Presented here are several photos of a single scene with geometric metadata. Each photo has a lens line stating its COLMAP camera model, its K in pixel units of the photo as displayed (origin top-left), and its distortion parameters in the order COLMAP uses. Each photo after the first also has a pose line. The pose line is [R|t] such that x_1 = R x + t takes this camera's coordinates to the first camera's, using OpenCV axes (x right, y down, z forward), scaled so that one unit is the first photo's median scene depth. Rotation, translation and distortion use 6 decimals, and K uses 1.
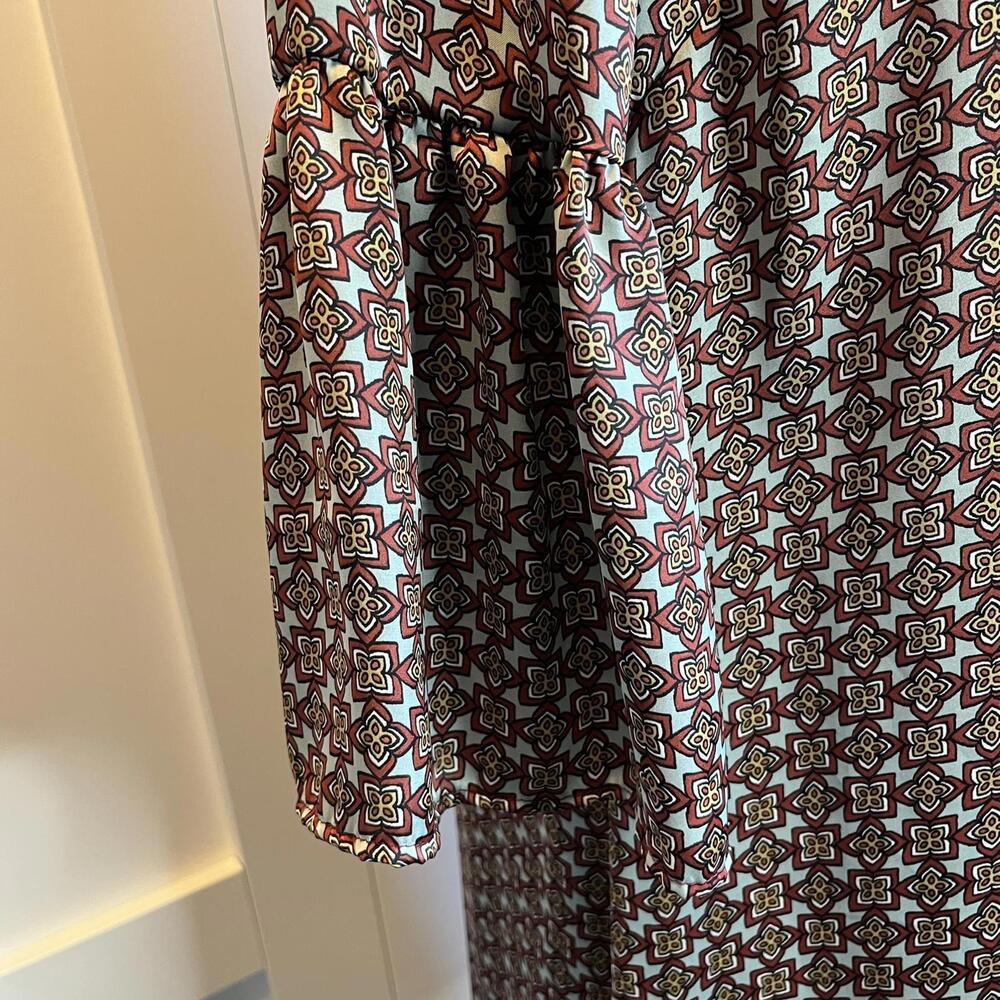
lens RADIAL K [[1132.8, 0, 486.3], [0, 1132.8, 499.1], [0, 0, 1]] dist [0.070204, -0.059353]
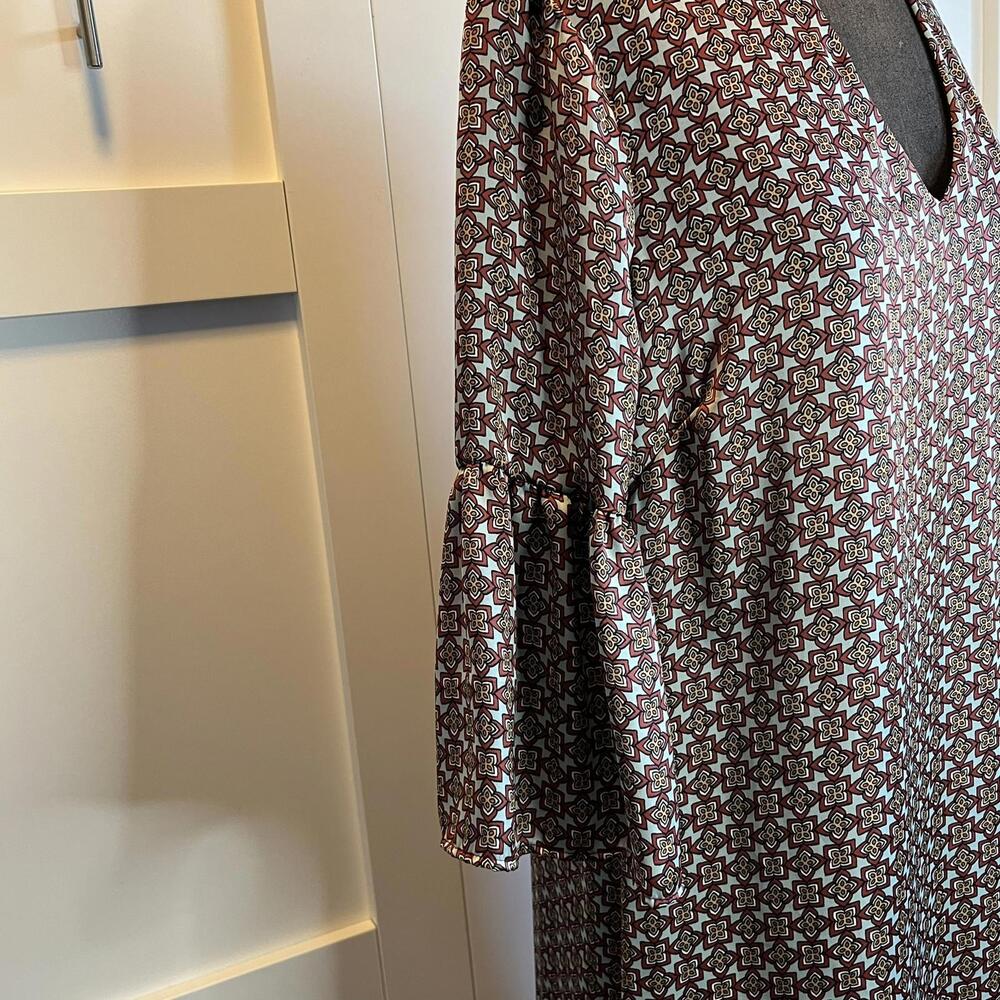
lens RADIAL K [[1132.8, 0, 486.3], [0, 1132.8, 499.1], [0, 0, 1]] dist [0.070204, -0.059353]
pose [[0.994547, 0.043327, -0.094865, 0.060161], [-0.055163, 0.990503, -0.125938, -0.049044], [0.088508, 0.130484, 0.987492, -0.939492]]
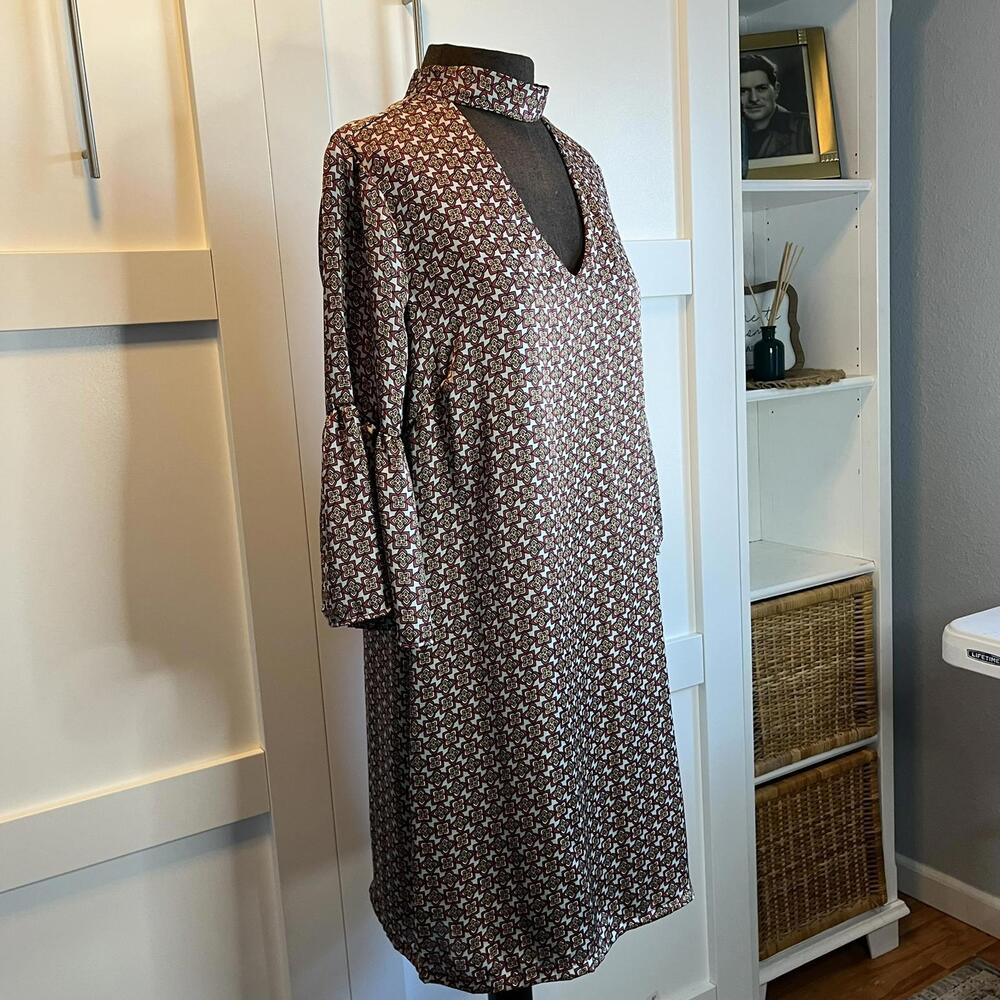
lens RADIAL K [[1190.7, 0, 504.0], [0, 1190.7, 516.1], [0, 0, 1]] dist [0.182899, -0.447984]
pose [[0.998943, 0.045690, 0.005049, 0.411892], [-0.044101, 0.983557, -0.175129, 0.612463], [-0.012967, 0.174721, 0.984533, -2.690769]]
